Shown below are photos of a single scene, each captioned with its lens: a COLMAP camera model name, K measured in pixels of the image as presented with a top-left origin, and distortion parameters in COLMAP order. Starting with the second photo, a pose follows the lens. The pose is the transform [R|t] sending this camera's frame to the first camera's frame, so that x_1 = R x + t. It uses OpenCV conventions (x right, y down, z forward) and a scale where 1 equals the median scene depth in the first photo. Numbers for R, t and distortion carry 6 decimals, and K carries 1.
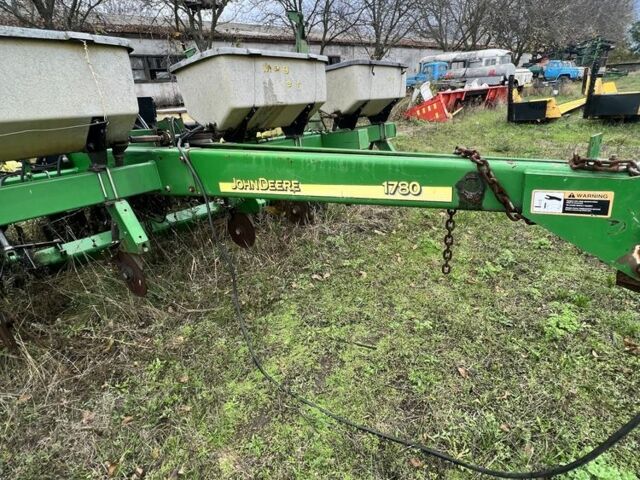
lens RADIAL K [[346.9, 0, 319.8], [0, 346.9, 240.7], [0, 0, 1]] dist [-0.007055, 0.001579]
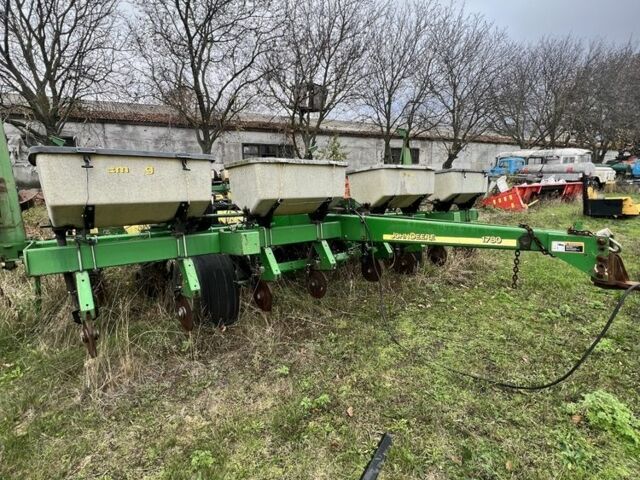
lens RADIAL K [[346.9, 0, 319.5], [0, 346.9, 238.9], [0, 0, 1]] dist [-0.007055, 0.001579]
pose [[0.977943, 0.084779, -0.190890, -0.139461], [-0.124462, 0.970474, -0.206615, 0.146552], [0.167738, 0.225816, 0.959620, -0.433974]]
